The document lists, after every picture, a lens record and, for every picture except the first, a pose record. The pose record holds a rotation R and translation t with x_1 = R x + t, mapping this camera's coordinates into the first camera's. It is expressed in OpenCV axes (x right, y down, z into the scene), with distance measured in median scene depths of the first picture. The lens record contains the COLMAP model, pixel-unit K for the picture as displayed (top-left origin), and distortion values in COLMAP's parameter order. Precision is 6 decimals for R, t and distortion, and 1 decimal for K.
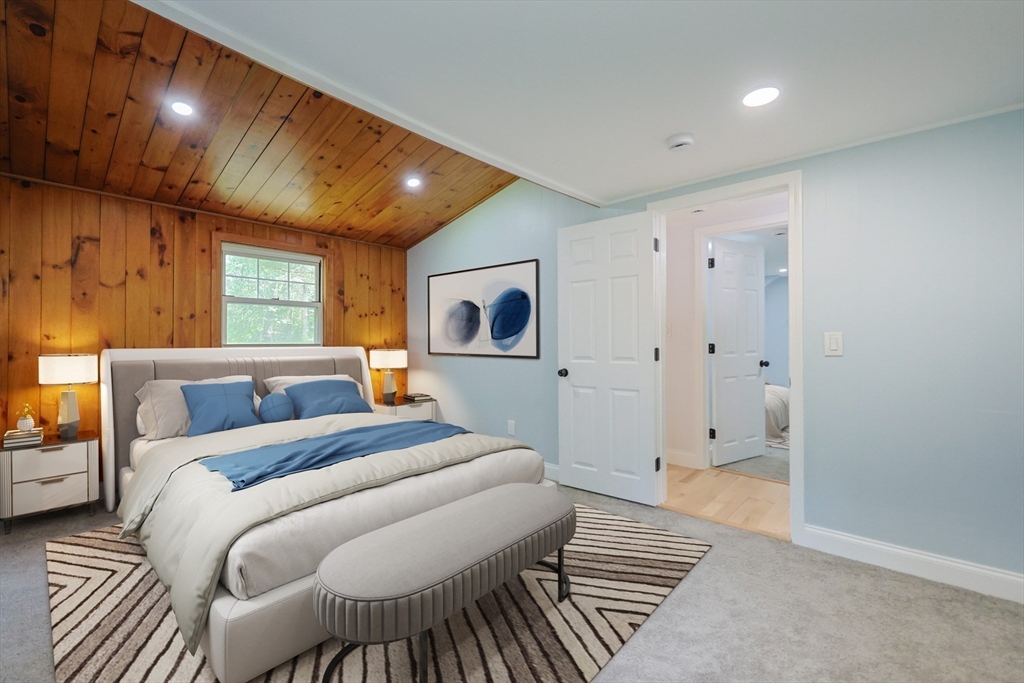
lens RADIAL K [[469.0, 0, 512.0], [0, 469.0, 341.5], [0, 0, 1]] dist [0.000212, 0.000171]
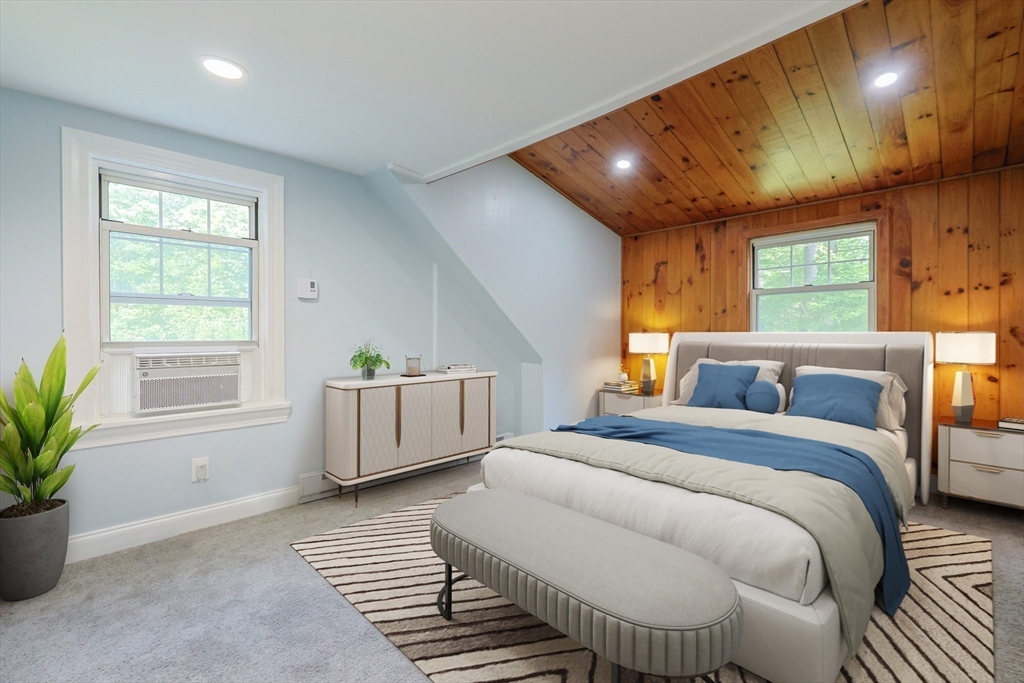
lens RADIAL K [[436.0, 0, 488.7], [0, 436.0, 349.4], [0, 0, 1]] dist [-0.000173, 0.000256]
pose [[-0.128212, 0.034084, -0.991161, 0.481773], [0.001647, 0.999415, 0.034155, 0.003292], [0.991745, 0.002747, -0.128193, 0.581674]]
